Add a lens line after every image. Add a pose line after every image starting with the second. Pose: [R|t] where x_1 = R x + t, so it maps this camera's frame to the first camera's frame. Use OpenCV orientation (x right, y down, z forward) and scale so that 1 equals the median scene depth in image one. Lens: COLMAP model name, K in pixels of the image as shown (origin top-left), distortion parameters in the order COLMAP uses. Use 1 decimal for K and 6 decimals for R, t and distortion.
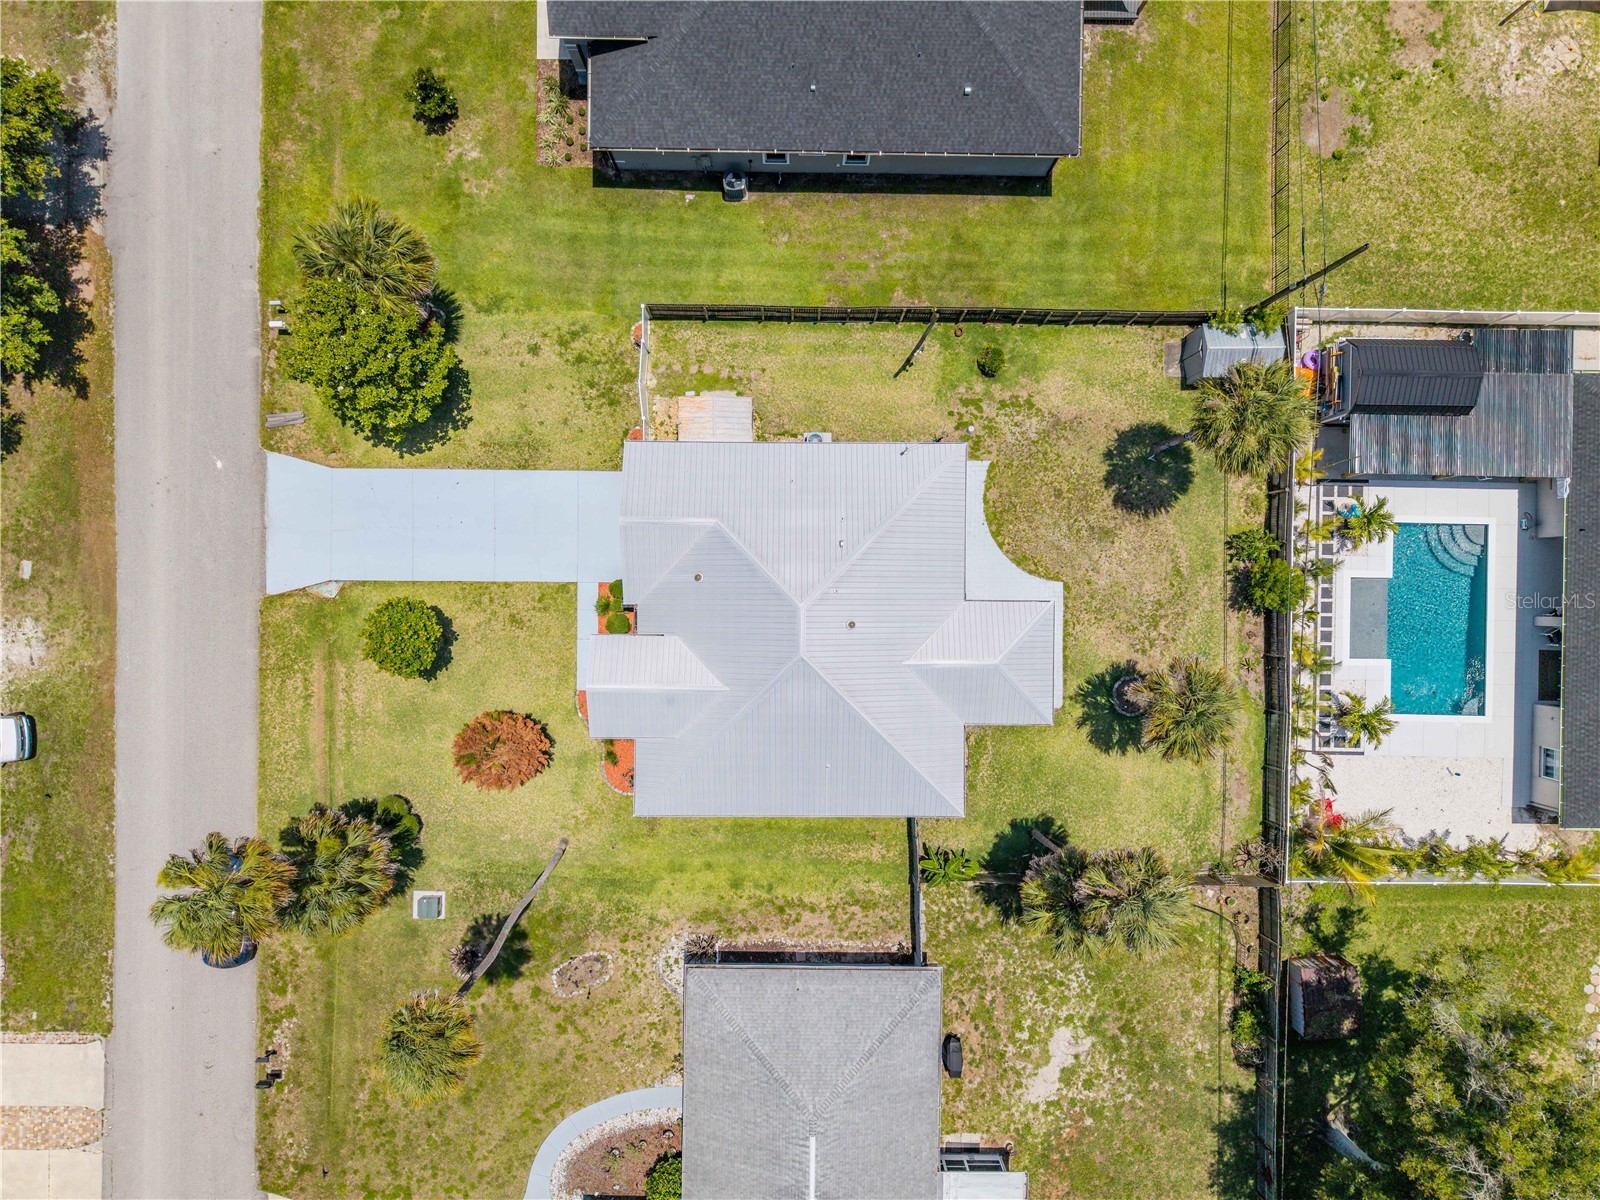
lens RADIAL K [[1073.8, 0, 800.0], [0, 1073.8, 600.0], [0, 0, 1]] dist [0.003686, -0.003261]
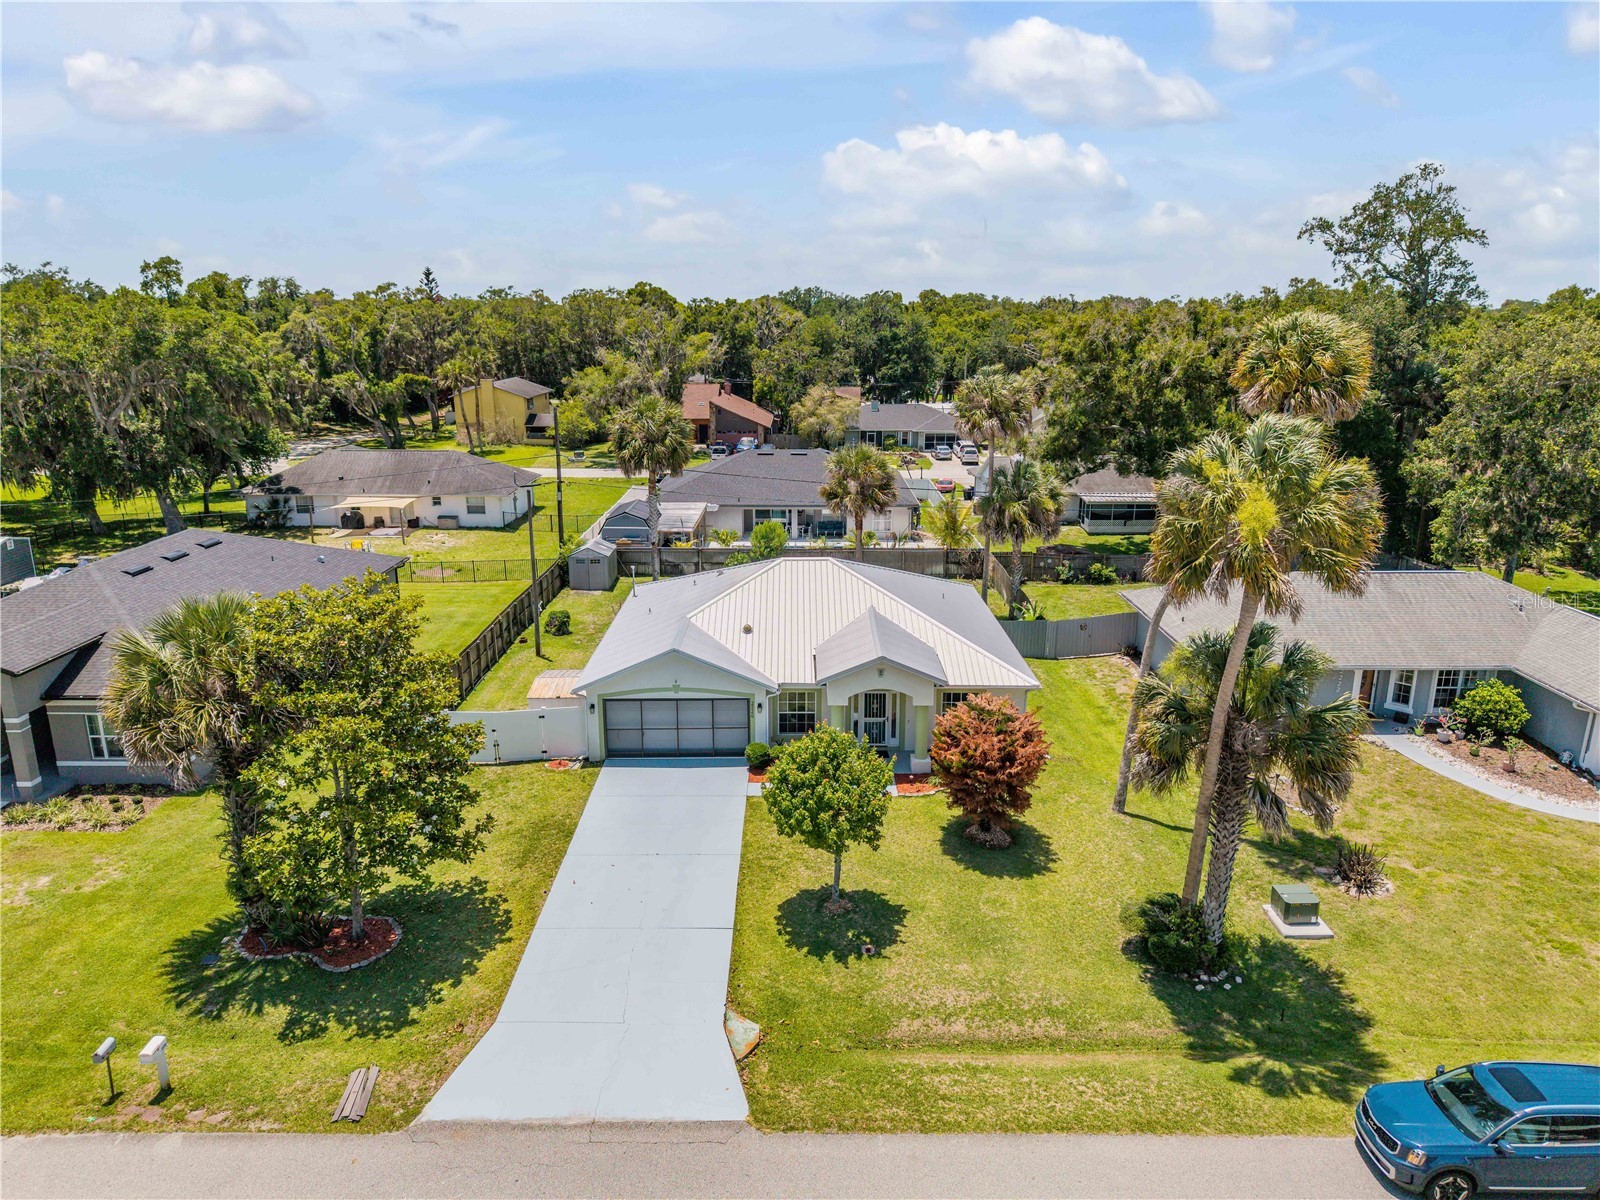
lens RADIAL K [[1075.4, 0, 800.0], [0, 1075.4, 600.0], [0, 0, 1]] dist [0.010797, -0.007194]
pose [[-0.010225, -0.259921, 0.965576, -0.862607], [0.999876, -0.014194, 0.006767, 0.015816], [0.011947, 0.965526, 0.260034, 0.687559]]
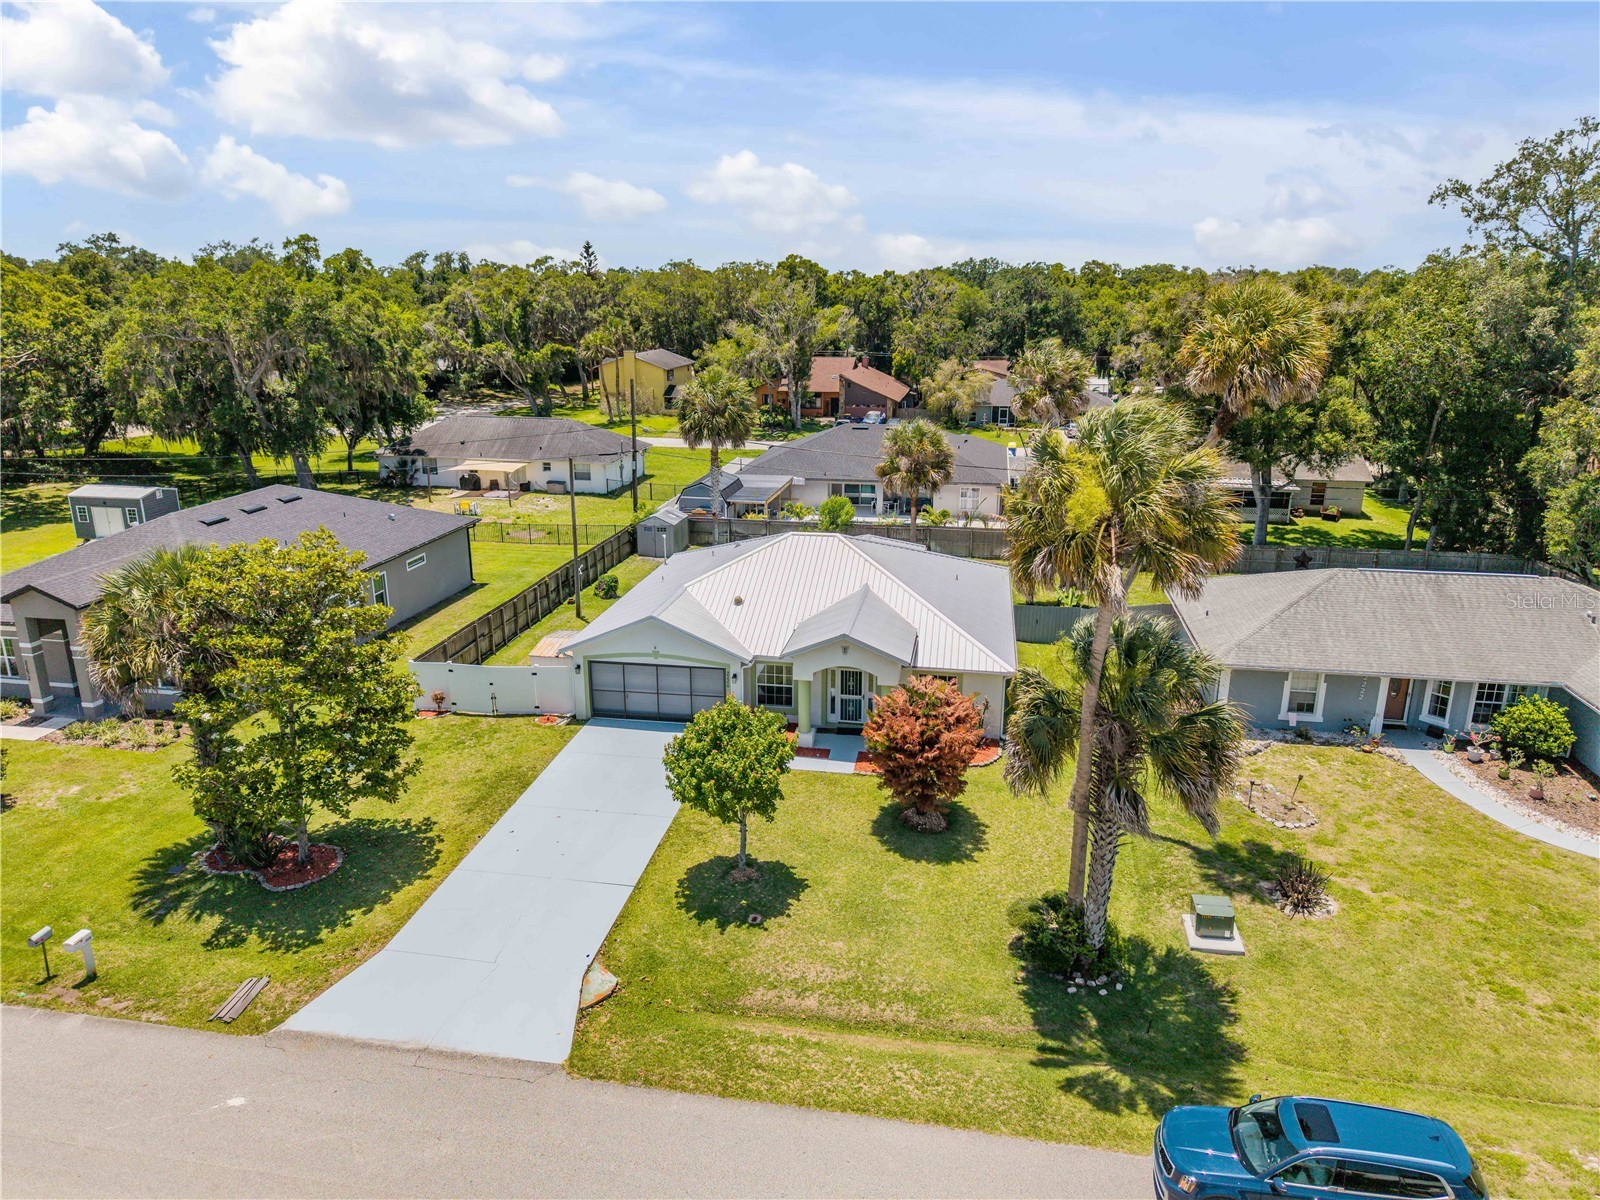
lens RADIAL K [[1075.4, 0, 800.0], [0, 1075.4, 600.0], [0, 0, 1]] dist [0.010797, -0.007194]
pose [[0.162937, -0.279502, 0.946219, -0.857447], [0.986566, 0.034654, -0.159648, 0.159274], [0.011832, 0.959520, 0.281393, 0.687338]]
